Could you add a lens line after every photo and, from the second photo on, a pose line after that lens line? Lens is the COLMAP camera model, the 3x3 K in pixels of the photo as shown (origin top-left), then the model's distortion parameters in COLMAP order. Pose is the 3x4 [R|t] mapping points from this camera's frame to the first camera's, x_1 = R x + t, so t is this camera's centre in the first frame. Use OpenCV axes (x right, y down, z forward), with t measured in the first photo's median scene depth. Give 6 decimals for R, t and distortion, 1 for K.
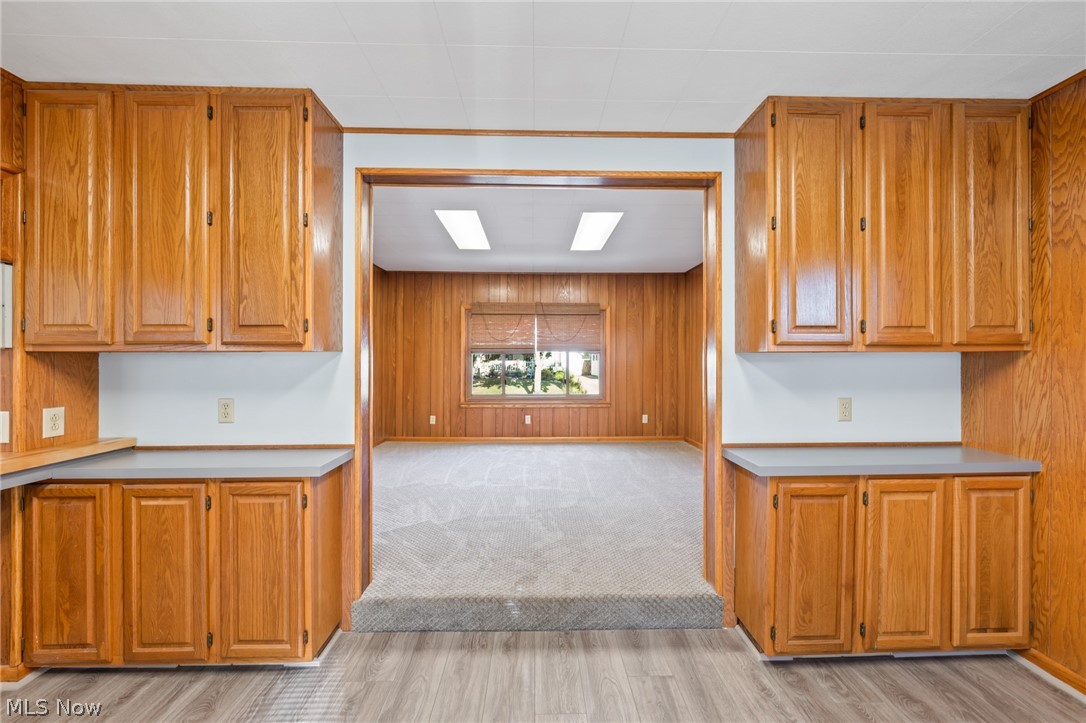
lens RADIAL K [[429.3, 0, 547.1], [0, 429.3, 357.9], [0, 0, 1]] dist [-0.002407, 0.000215]
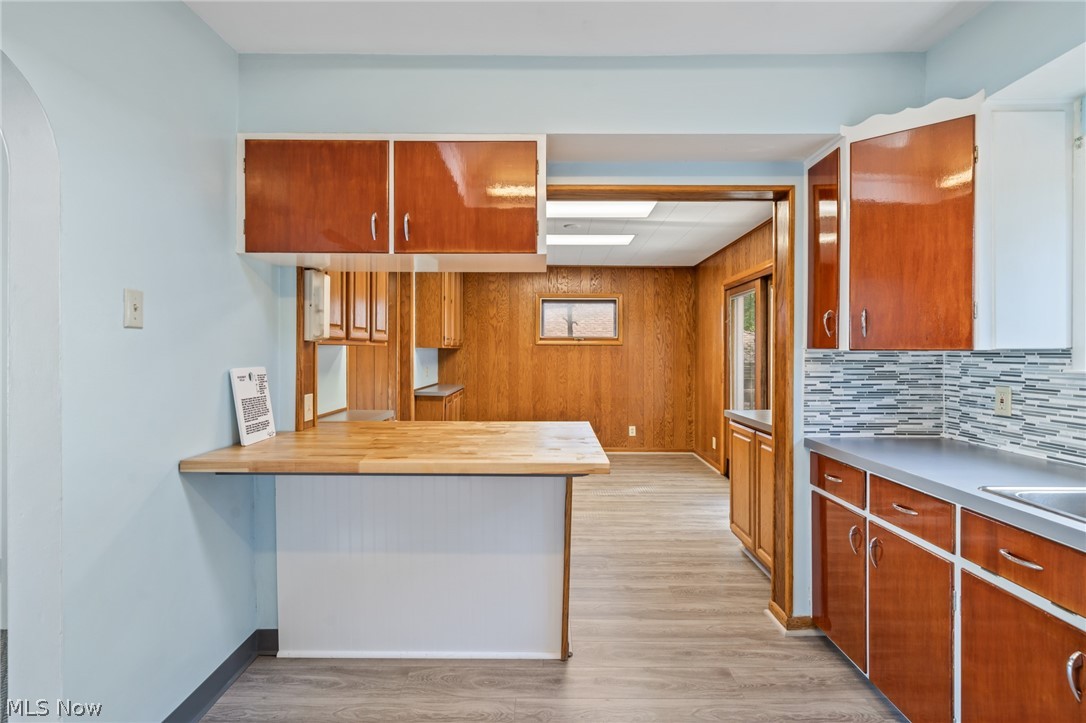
lens RADIAL K [[521.8, 0, 546.2], [0, 521.8, 354.7], [0, 0, 1]] dist [0.006067, 0.000728]
pose [[0.037145, -0.006242, 0.999290, -2.524263], [-0.005751, 0.999963, 0.006460, 0.001721], [-0.999293, -0.005987, 0.037107, 0.265074]]
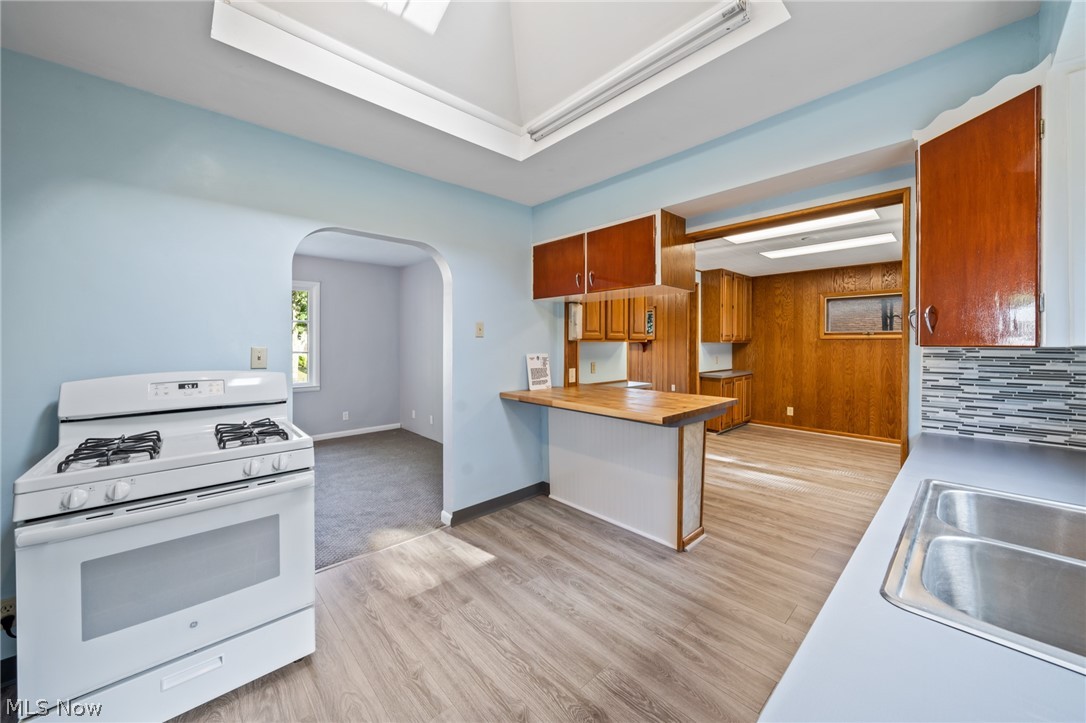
lens RADIAL K [[395.4, 0, 550.9], [0, 395.4, 345.2], [0, 0, 1]] dist [-0.002703, -0.000204]
pose [[0.745288, -0.002102, 0.666739, -2.566745], [-0.002595, 0.999978, 0.006053, -0.010101], [-0.666737, -0.006242, 0.745267, -0.444934]]
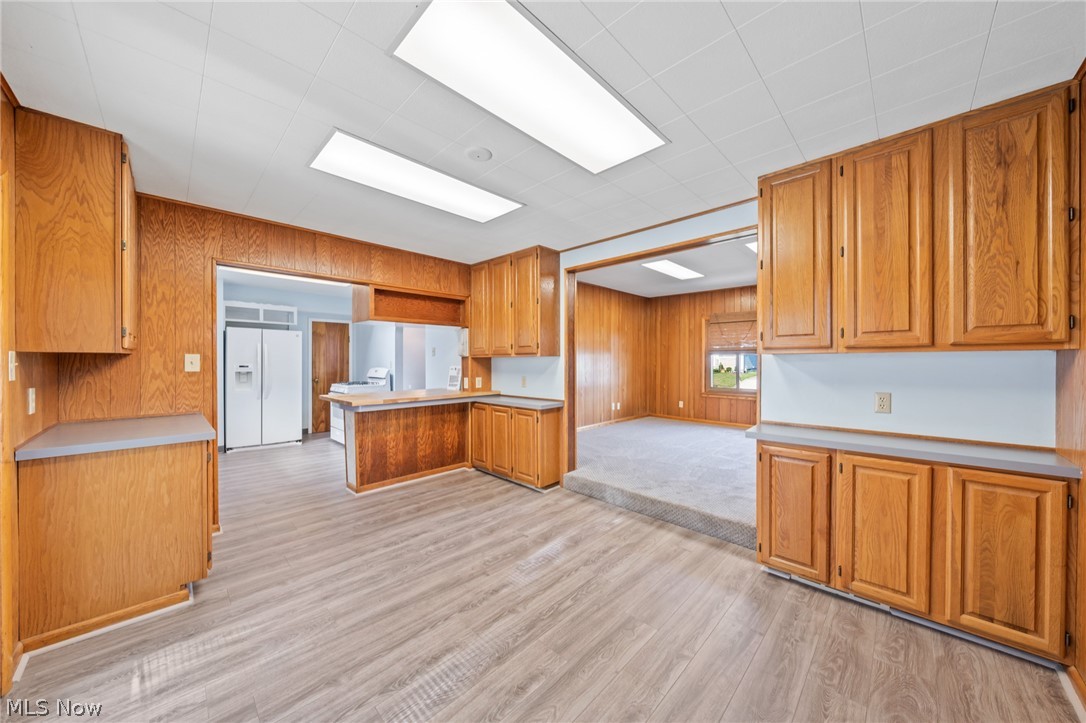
lens RADIAL K [[372.5, 0, 545.9], [0, 372.5, 360.7], [0, 0, 1]] dist [-0.005332, -0.000084]
pose [[0.698248, -0.000692, -0.715856, 0.890709], [0.006129, 0.999969, 0.005011, -0.002383], [0.715830, -0.007886, 0.698230, -0.380658]]
